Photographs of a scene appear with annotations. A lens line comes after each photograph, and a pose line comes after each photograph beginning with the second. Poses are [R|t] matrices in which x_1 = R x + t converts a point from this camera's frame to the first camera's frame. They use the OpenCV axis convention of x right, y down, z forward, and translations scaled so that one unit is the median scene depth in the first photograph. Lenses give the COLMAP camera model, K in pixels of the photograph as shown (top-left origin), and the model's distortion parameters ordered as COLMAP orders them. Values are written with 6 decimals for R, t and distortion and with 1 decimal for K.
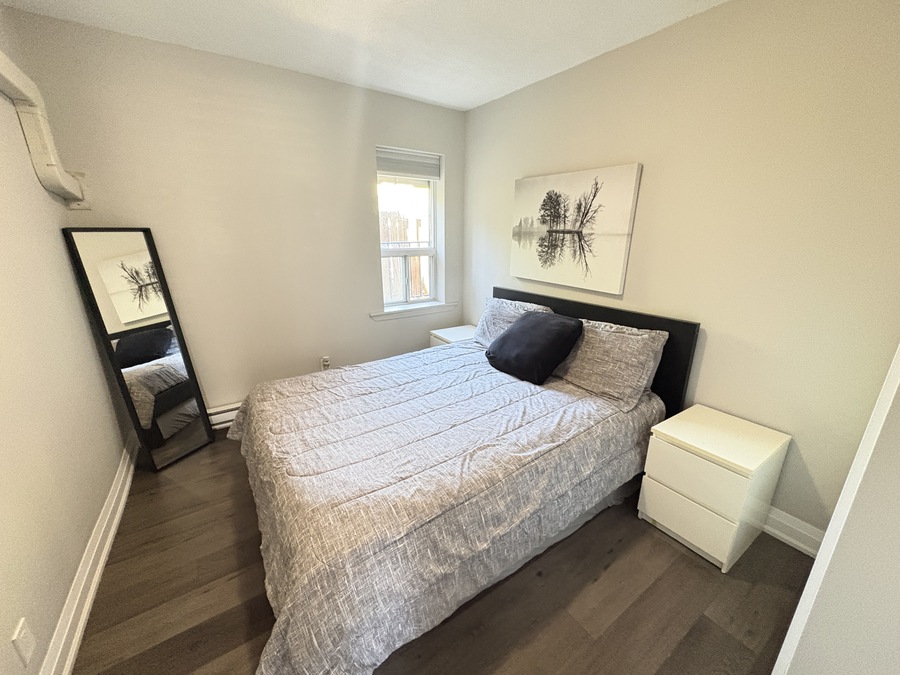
lens RADIAL K [[358.4, 0, 449.6], [0, 358.4, 340.0], [0, 0, 1]] dist [0.001567, -0.000182]
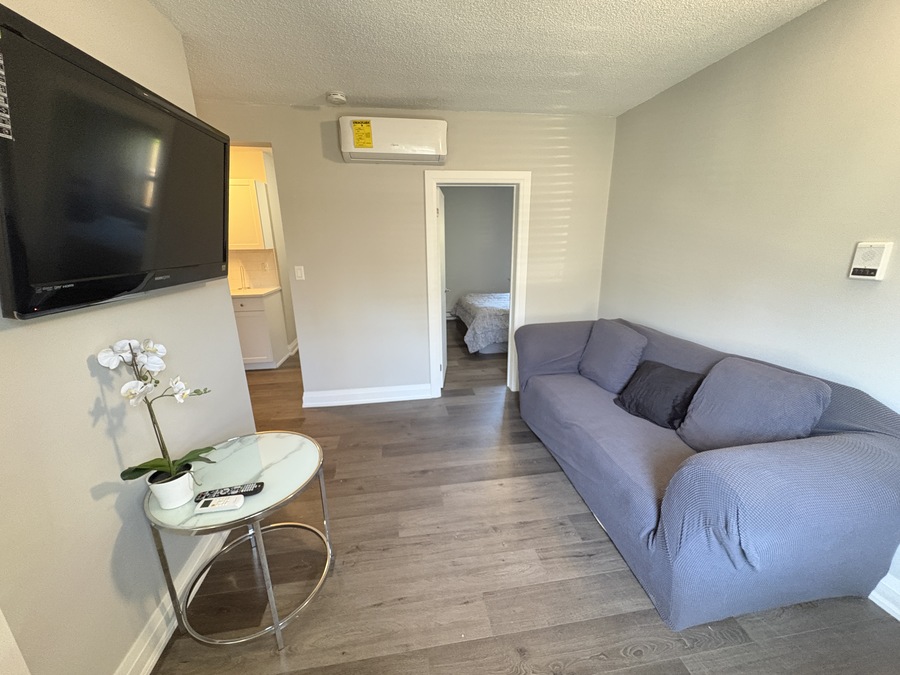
lens RADIAL K [[358.4, 0, 450.7], [0, 358.4, 338.6], [0, 0, 1]] dist [0.001567, -0.000182]
pose [[0.903759, 0.102811, -0.415512, 0.346708], [-0.108607, 0.994037, 0.009732, 0.273252], [0.414034, 0.036333, 0.909536, -0.948409]]
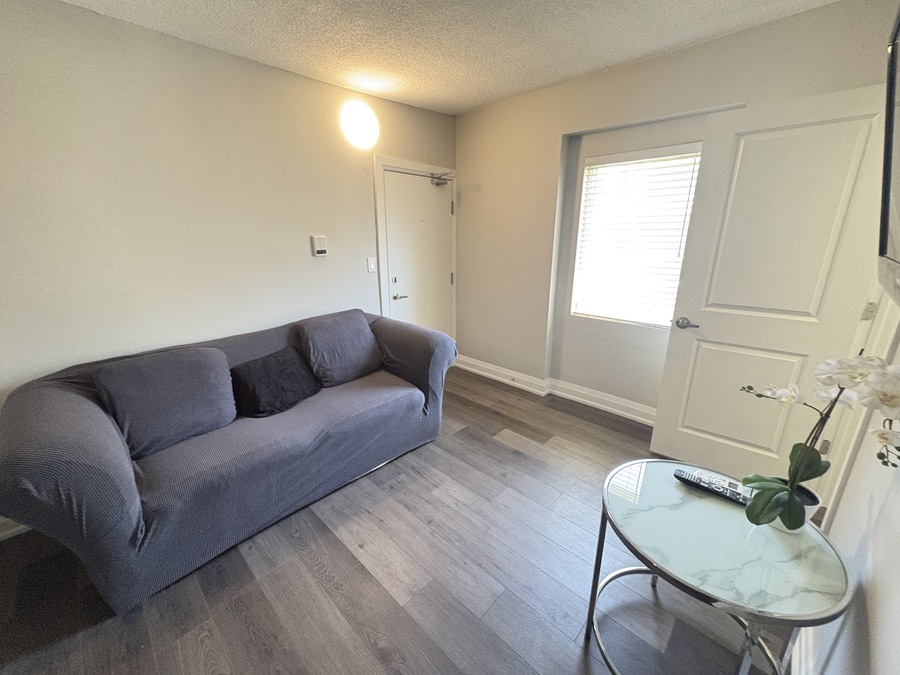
lens RADIAL K [[358.4, 0, 451.2], [0, 358.4, 338.7], [0, 0, 1]] dist [0.001567, -0.000182]
pose [[-0.219485, -0.272369, 0.936825, -0.227952], [0.281788, 0.901617, 0.328151, 0.140893], [-0.934035, 0.336010, -0.121141, -0.471203]]
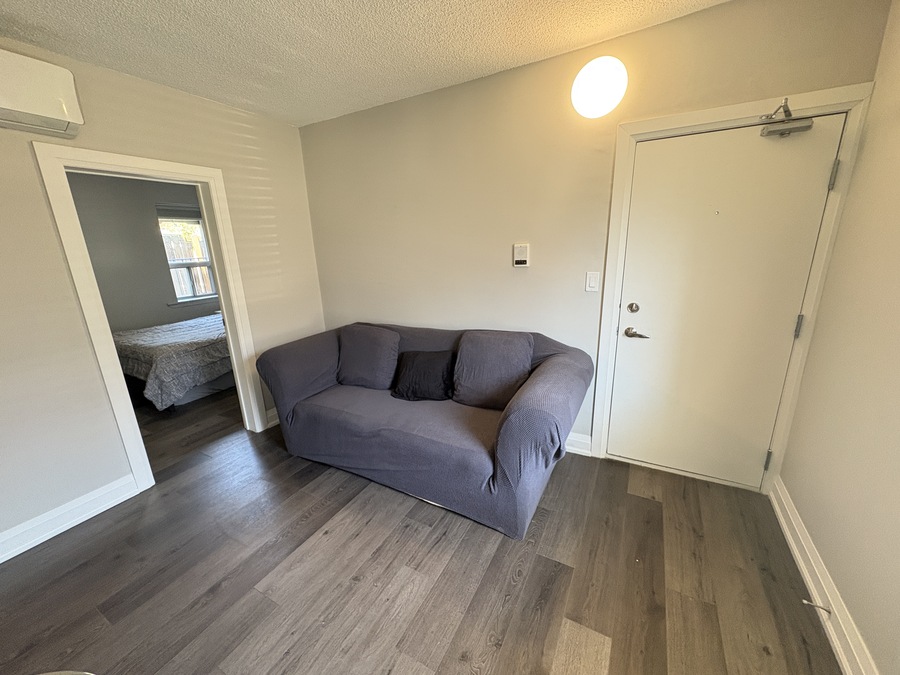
lens RADIAL K [[358.4, 0, 449.3], [0, 358.4, 338.9], [0, 0, 1]] dist [0.001567, -0.000182]
pose [[0.886911, -0.150616, 0.436697, 0.160994], [0.165444, 0.986211, 0.004134, 0.265685], [-0.431297, 0.068582, 0.899599, -0.913223]]
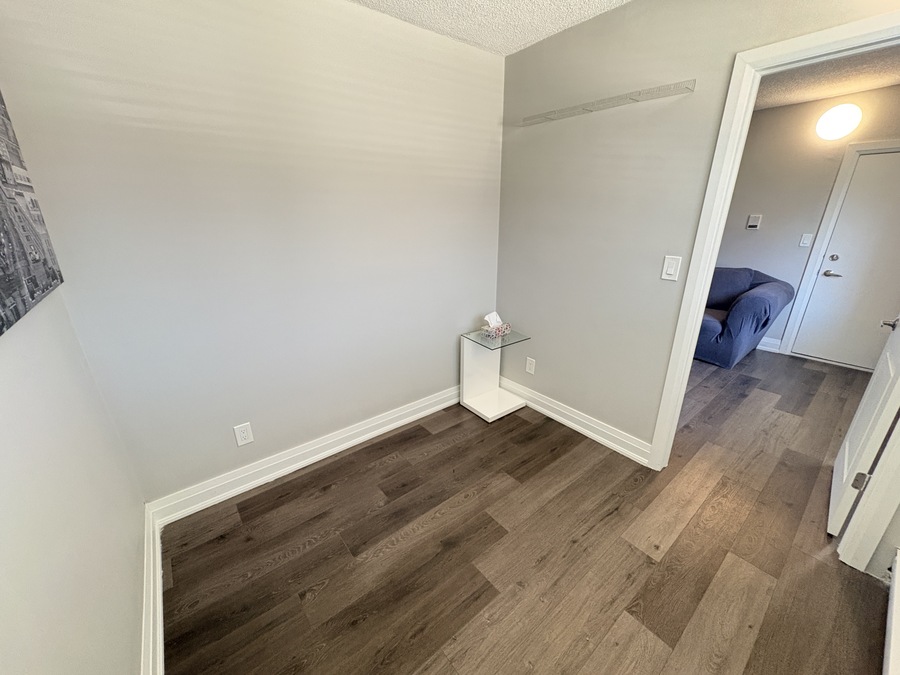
lens RADIAL K [[358.4, 0, 451.7], [0, 358.4, 339.3], [0, 0, 1]] dist [0.001567, -0.000182]
pose [[0.995586, -0.036195, 0.086599, -0.442624], [0.031433, 0.997951, 0.055733, 0.406158], [-0.088439, -0.052765, 0.994683, -1.416074]]
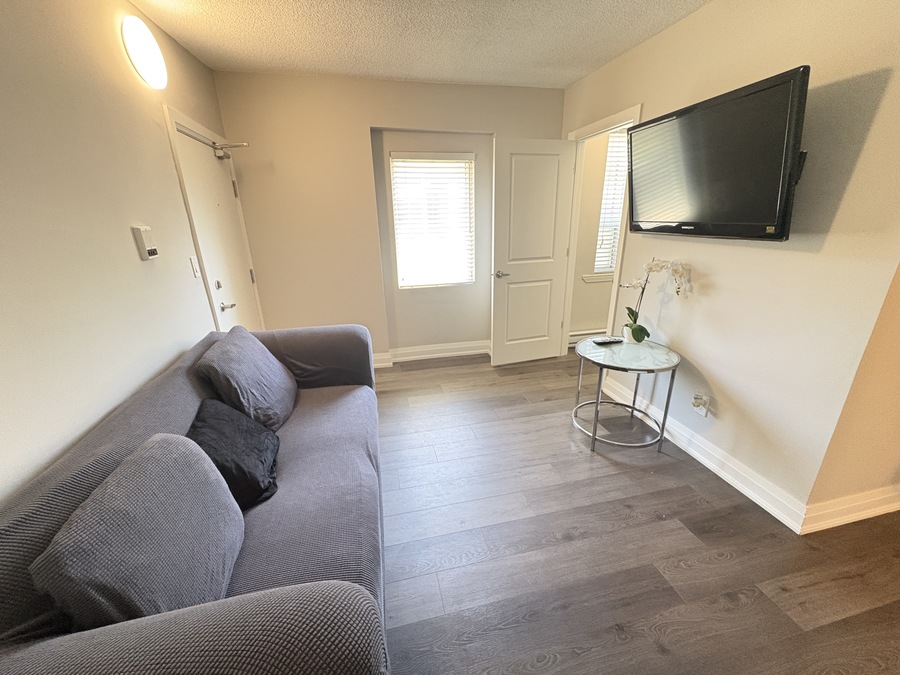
lens RADIAL K [[358.4, 0, 450.4], [0, 358.4, 337.7], [0, 0, 1]] dist [0.001567, -0.000182]
pose [[-0.933018, -0.093786, 0.347392, 0.050160], [0.126054, 0.819067, 0.559677, 0.021581], [-0.337027, 0.565979, -0.752383, -0.074130]]
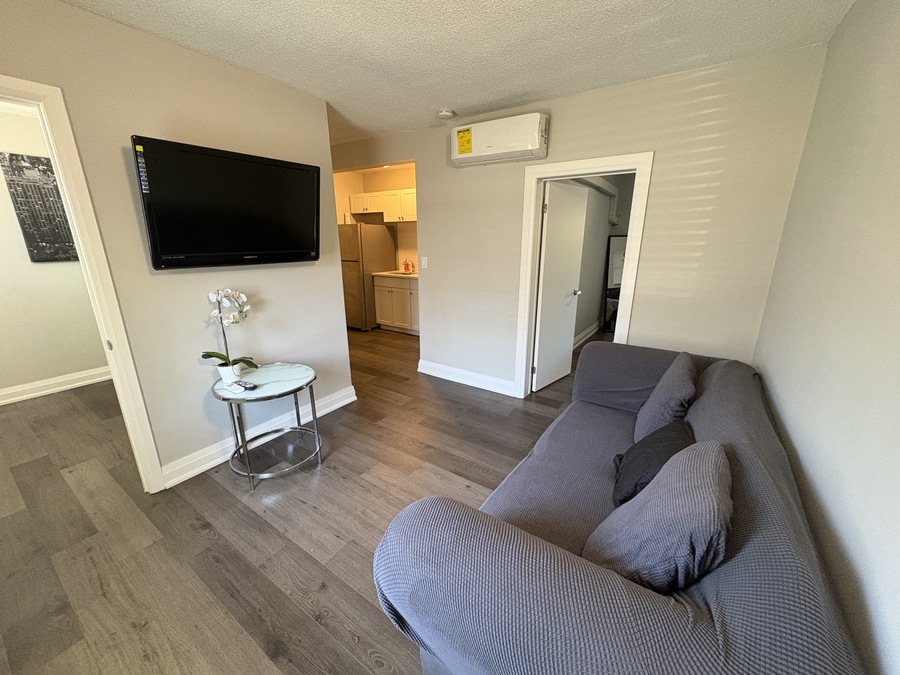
lens RADIAL K [[358.4, 0, 450.7], [0, 358.4, 338.5], [0, 0, 1]] dist [0.001567, -0.000182]
pose [[0.370610, 0.256032, -0.892802, 0.677220], [-0.262842, 0.950871, 0.163577, 0.184321], [0.890821, 0.174043, 0.419698, -0.657353]]
